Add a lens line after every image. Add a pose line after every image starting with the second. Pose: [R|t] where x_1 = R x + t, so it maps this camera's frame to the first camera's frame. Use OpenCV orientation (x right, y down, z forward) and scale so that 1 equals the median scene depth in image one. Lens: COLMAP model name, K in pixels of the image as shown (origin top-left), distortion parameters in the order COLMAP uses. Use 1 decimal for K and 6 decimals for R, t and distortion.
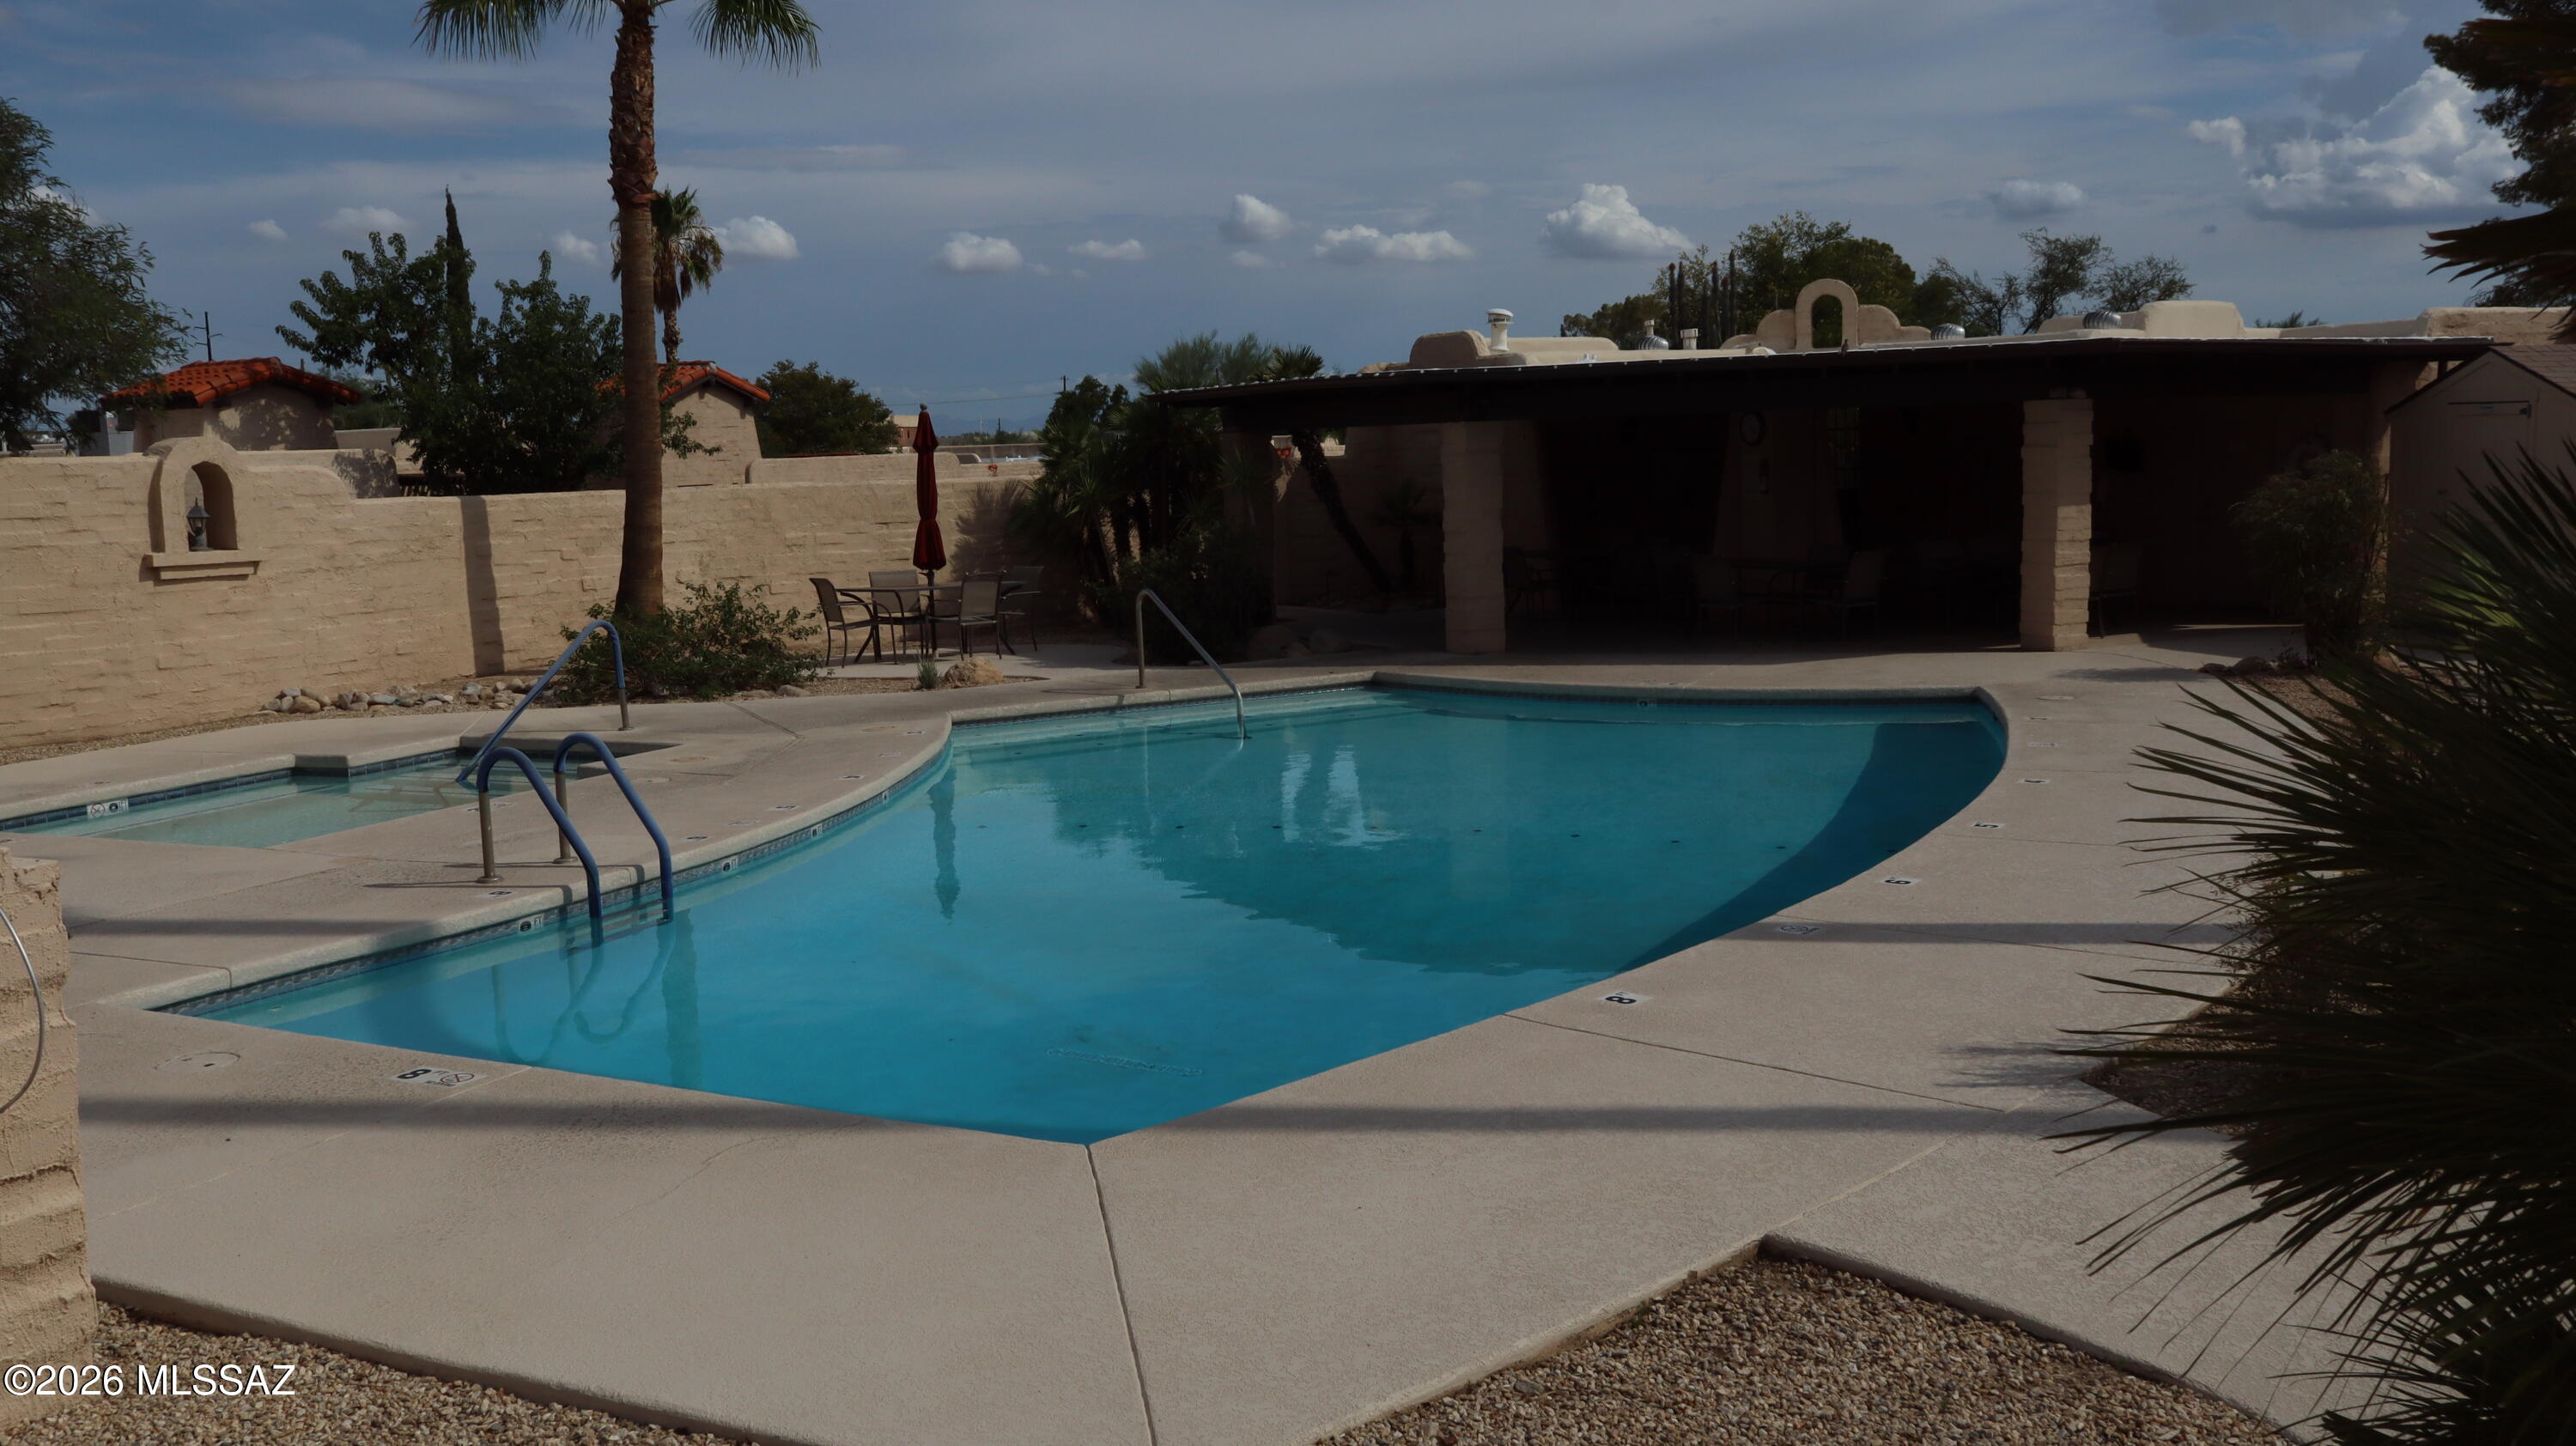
lens RADIAL K [[2262.7, 0, 1300.4], [0, 2262.7, 724.3], [0, 0, 1]] dist [0.004654, 0.002962]
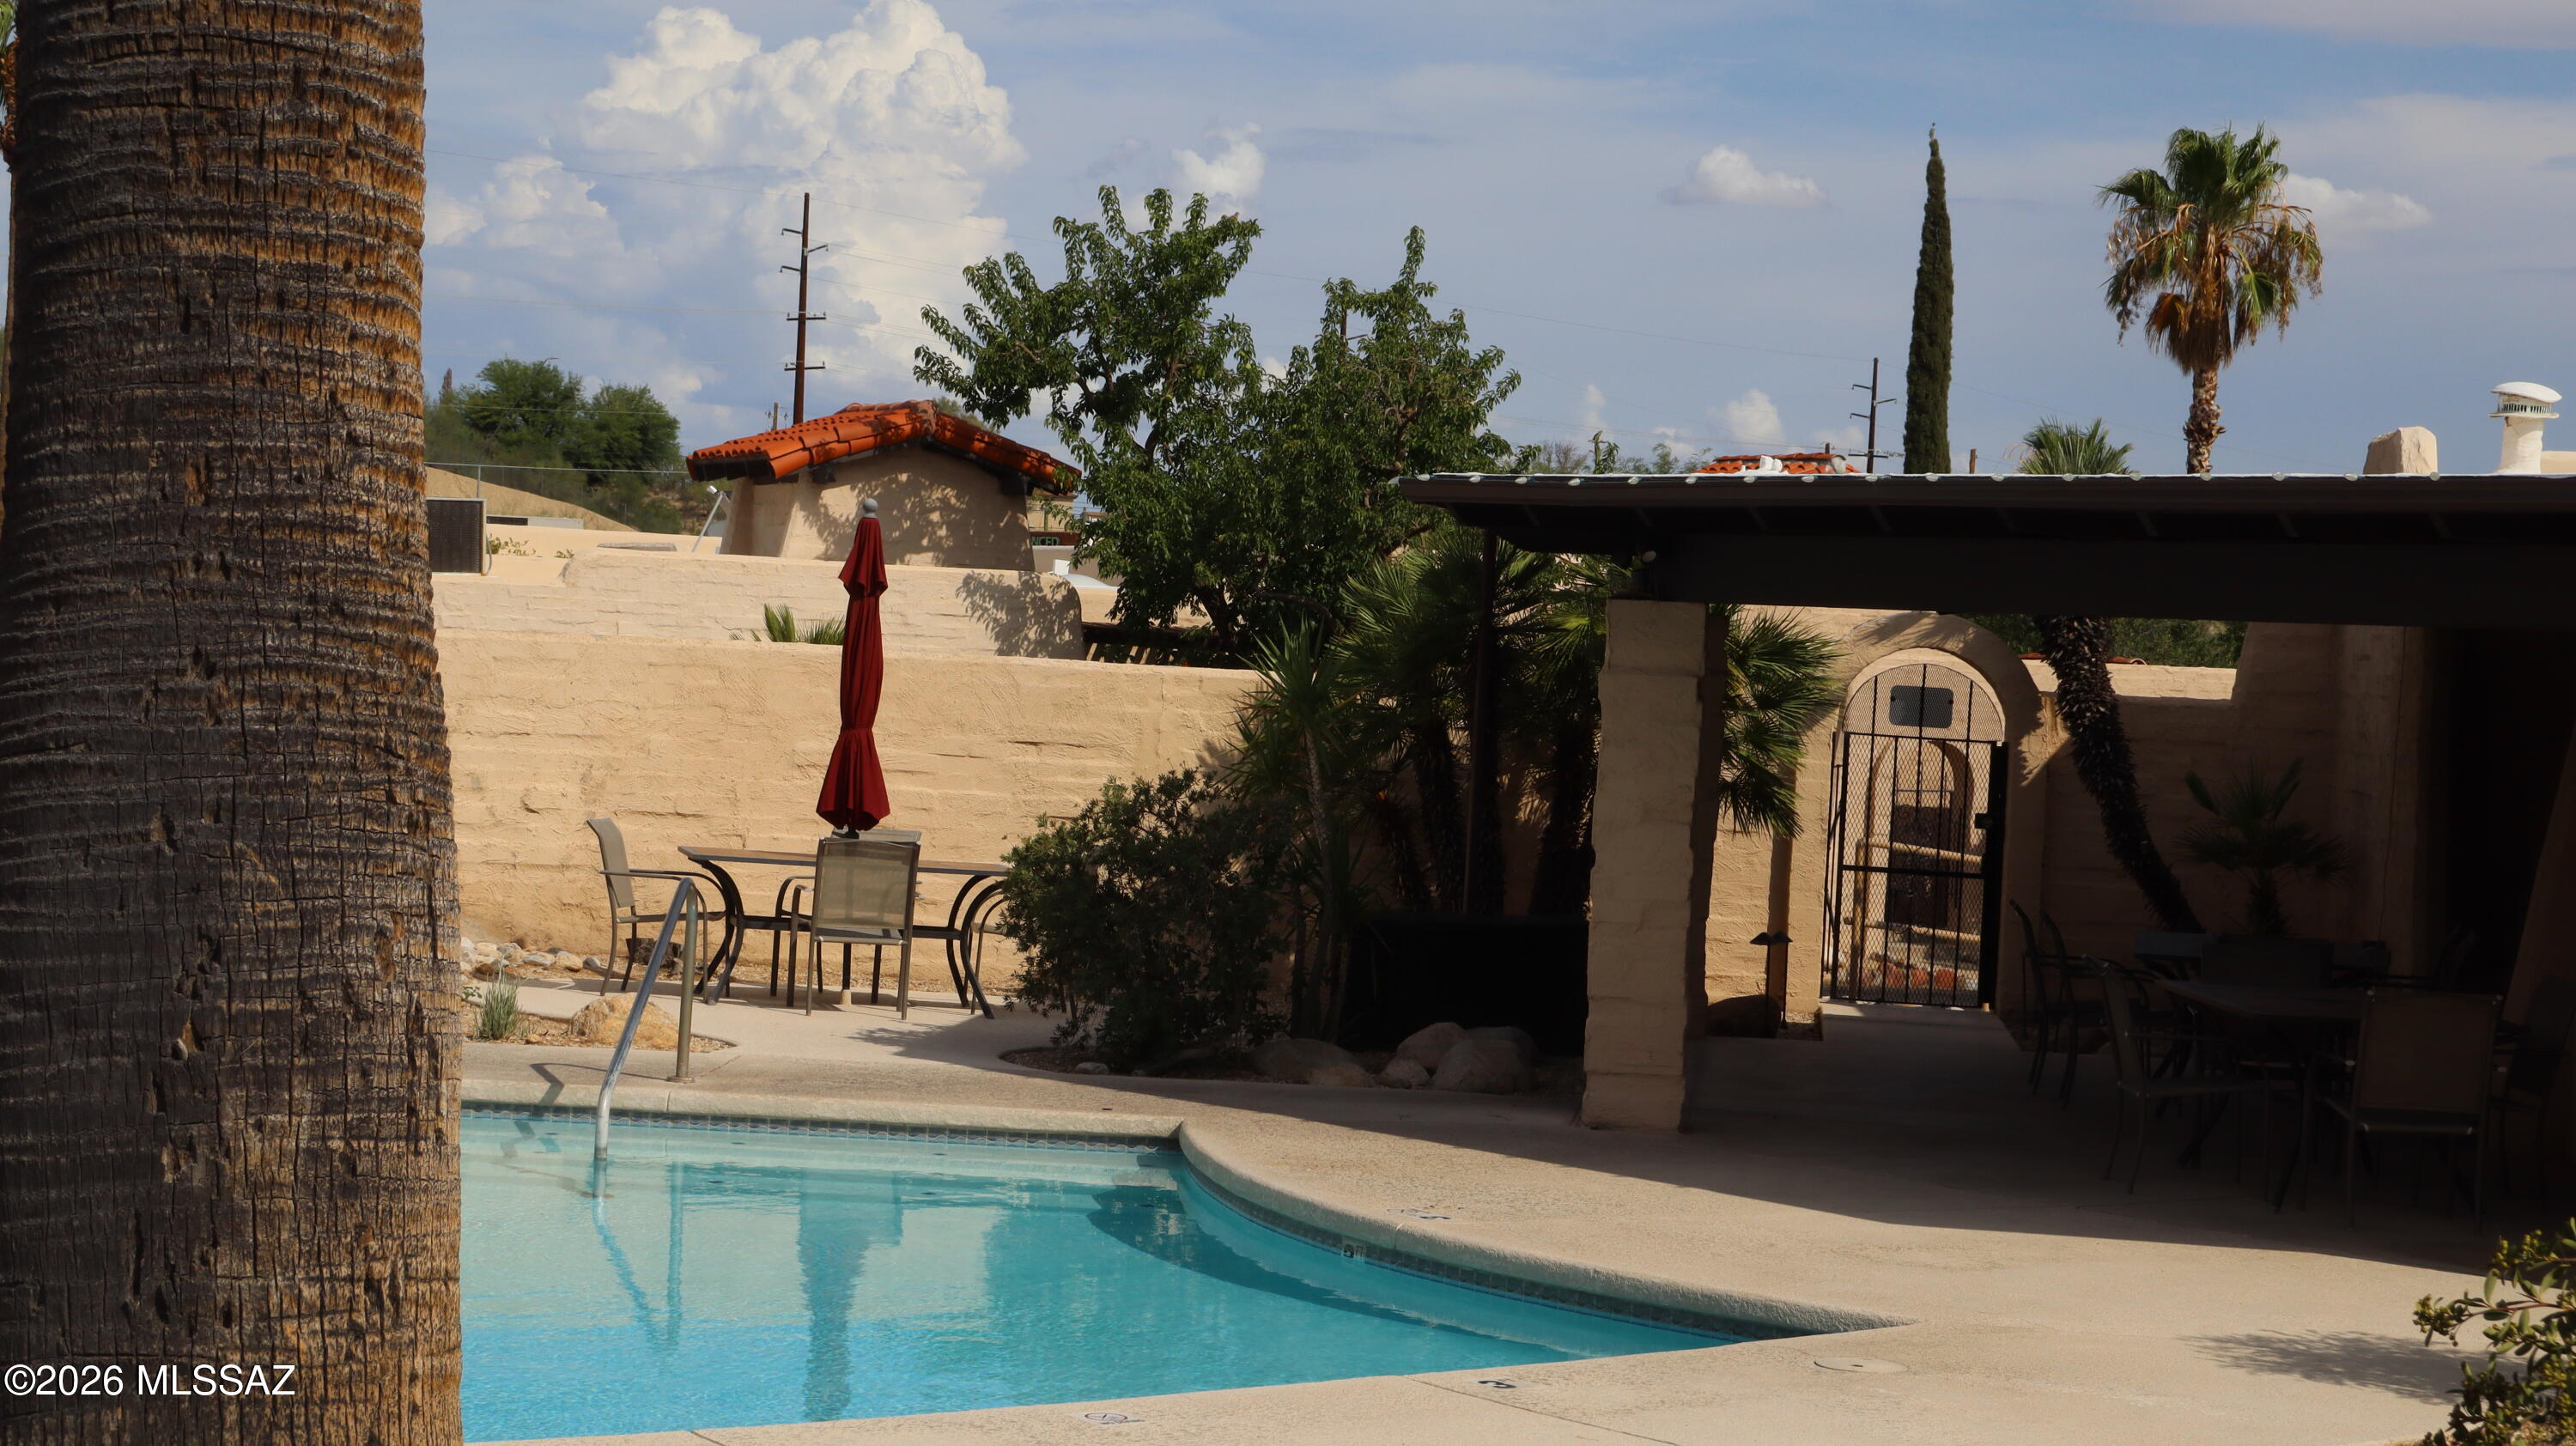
lens RADIAL K [[4620.2, 0, 1288.0], [0, 4620.2, 723.0], [0, 0, 1]] dist [-0.001153, -0.053673]
pose [[0.818377, 0.082265, -0.568764, 0.446635], [-0.143670, 0.987562, -0.063883, -0.035716], [0.556434, 0.133995, 0.820016, 0.188729]]
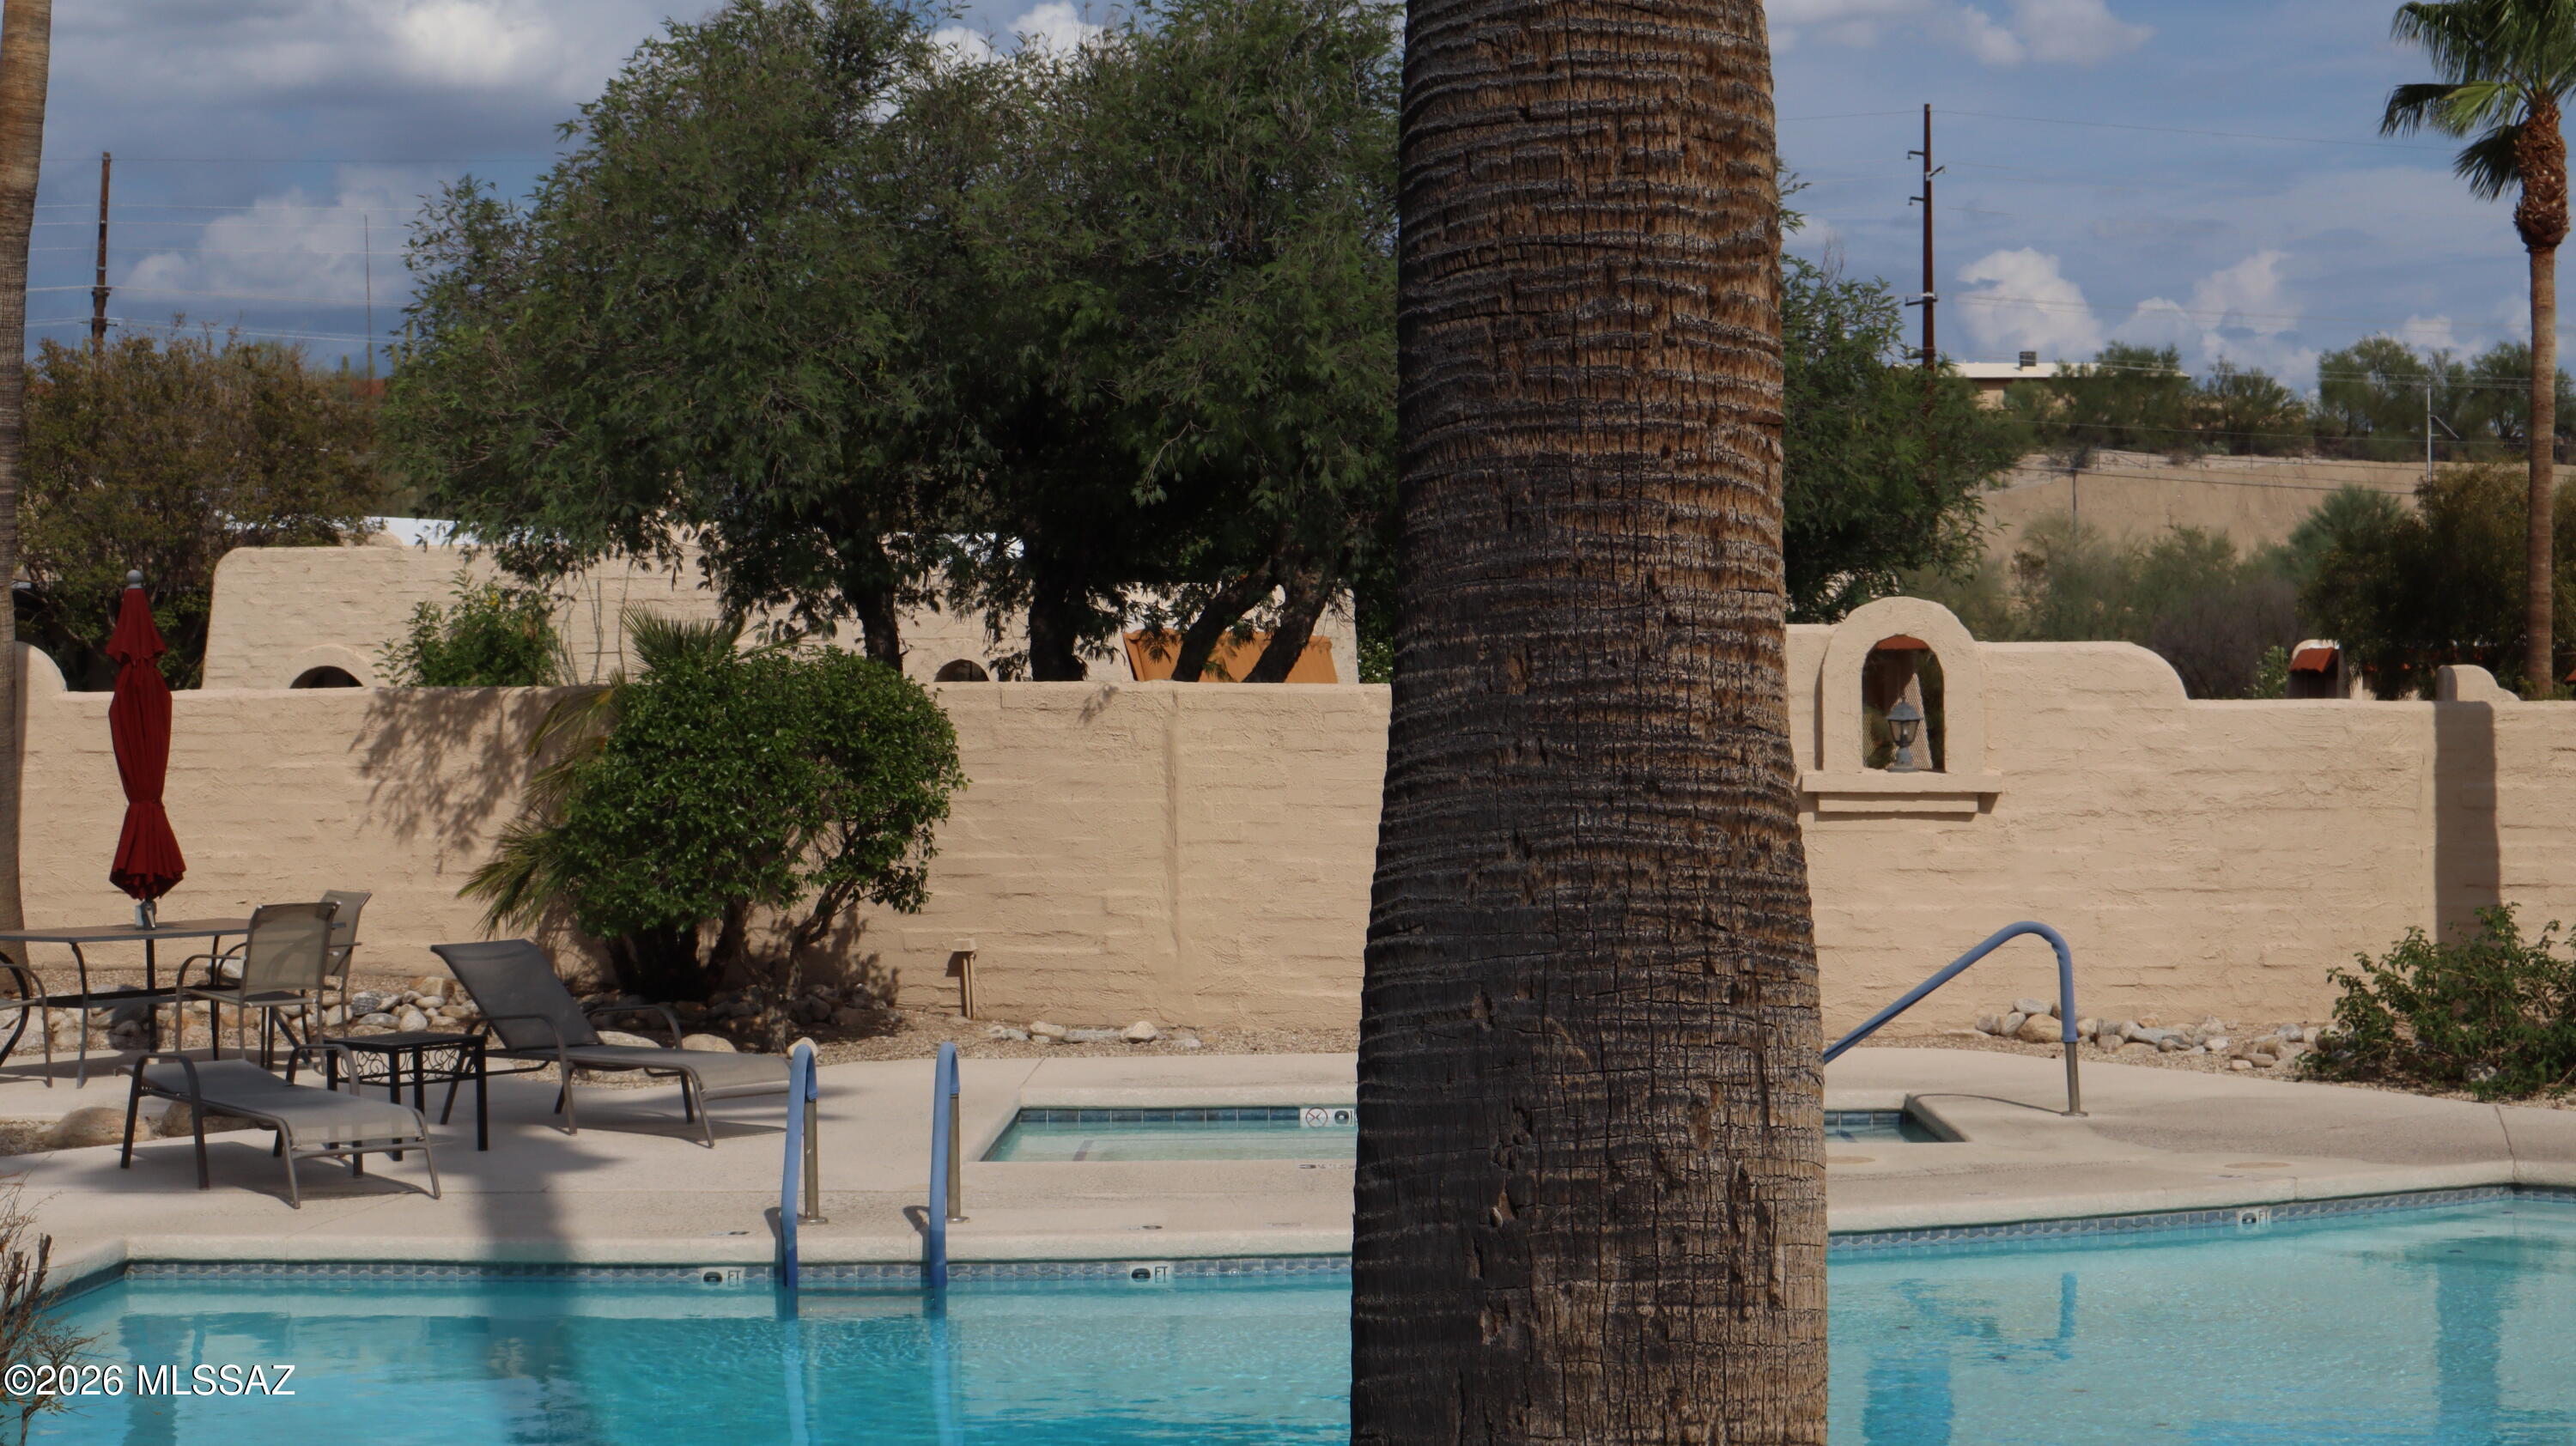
lens RADIAL K [[4620.2, 0, 1288.0], [0, 4620.2, 723.0], [0, 0, 1]] dist [-0.001153, -0.053673]
pose [[0.388582, 0.043991, -0.920364, 0.487710], [-0.116853, 0.993147, -0.001866, -0.050044], [0.913975, 0.108272, 0.391059, 0.240922]]
